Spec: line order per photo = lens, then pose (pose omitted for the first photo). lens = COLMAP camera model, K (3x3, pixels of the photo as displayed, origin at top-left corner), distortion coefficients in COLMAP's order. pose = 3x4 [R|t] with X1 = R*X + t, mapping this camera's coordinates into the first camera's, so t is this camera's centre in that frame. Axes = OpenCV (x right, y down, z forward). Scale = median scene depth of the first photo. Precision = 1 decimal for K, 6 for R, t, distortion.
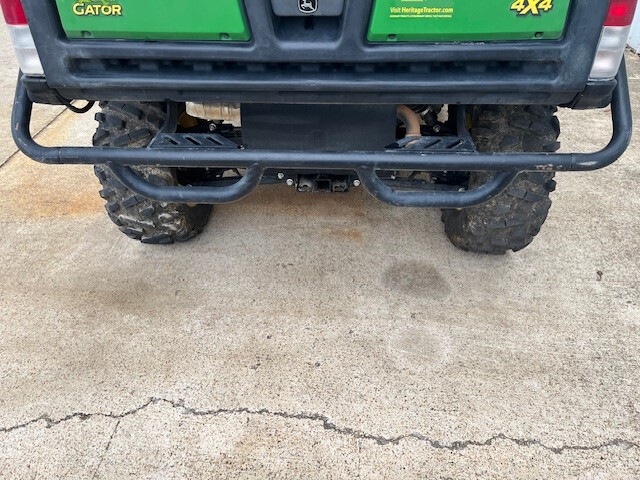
lens RADIAL K [[484.4, 0, 326.5], [0, 484.4, 239.8], [0, 0, 1]] dist [0.070997, -0.093036]
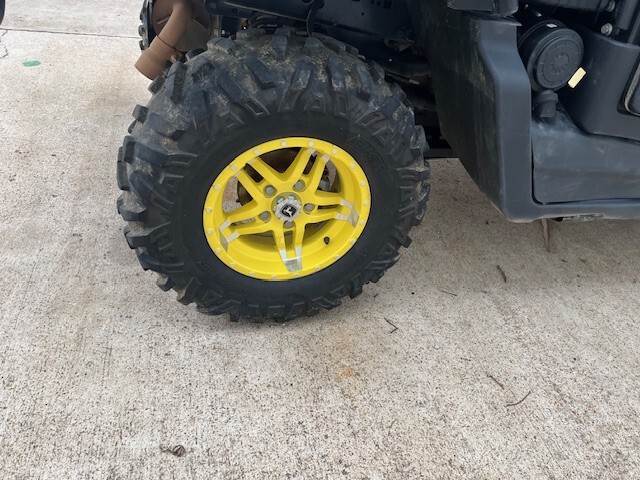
lens RADIAL K [[484.4, 0, 325.3], [0, 484.4, 238.1], [0, 0, 1]] dist [0.070997, -0.093036]
pose [[0.309451, 0.585308, -0.749436, 1.043159], [-0.692185, 0.679038, 0.244516, -0.378124], [0.652013, 0.443082, 0.615270, 0.839362]]
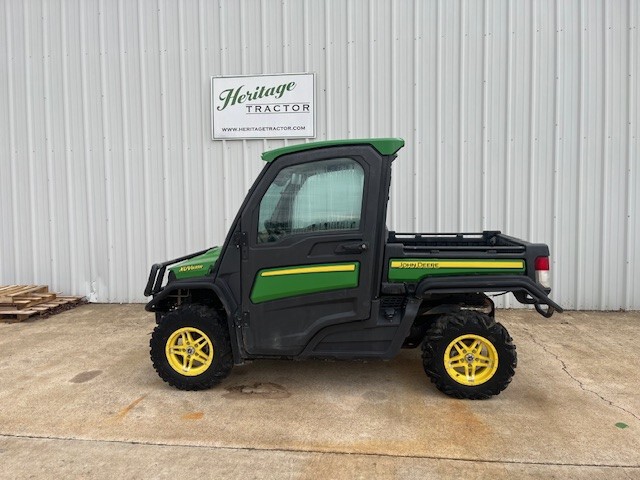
lens RADIAL K [[484.4, 0, 314.8], [0, 484.4, 241.3], [0, 0, 1]] dist [0.070997, -0.093036]
pose [[0.074227, -0.085293, 0.993587, -2.777771], [0.626110, 0.779475, 0.020139, -1.148068], [-0.776194, 0.620600, 0.111261, 1.232005]]
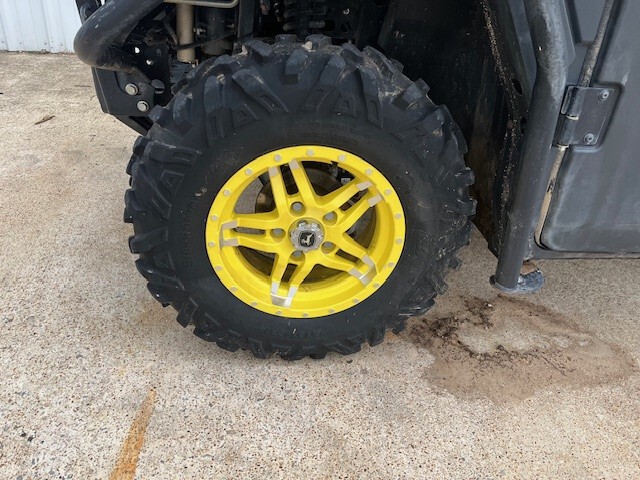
lens RADIAL K [[484.4, 0, 323.8], [0, 484.4, 240.4], [0, 0, 1]] dist [0.070997, -0.093036]
pose [[-0.153863, -0.519245, 0.840661, -0.952334], [0.554458, 0.658847, 0.508426, -1.357977], [-0.817864, 0.544339, 0.186527, 2.204579]]
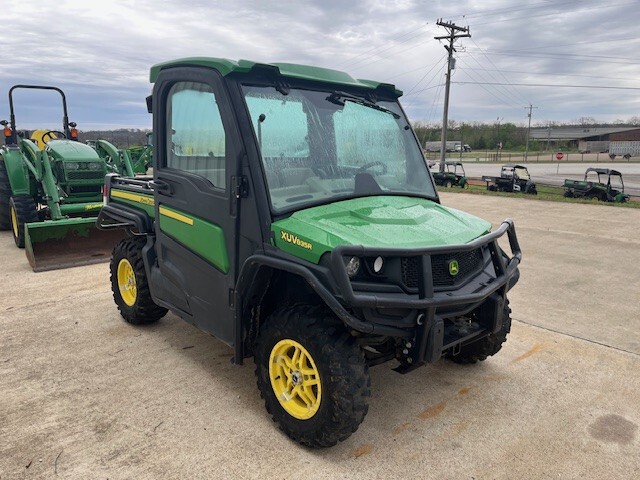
lens RADIAL K [[484.4, 0, 319.8], [0, 484.4, 236.0], [0, 0, 1]] dist [0.070997, -0.093036]
pose [[-0.706772, 0.116670, -0.697754, 1.507079], [-0.448874, 0.688379, 0.569778, -2.235599], [0.546795, 0.715907, -0.434157, 2.689501]]
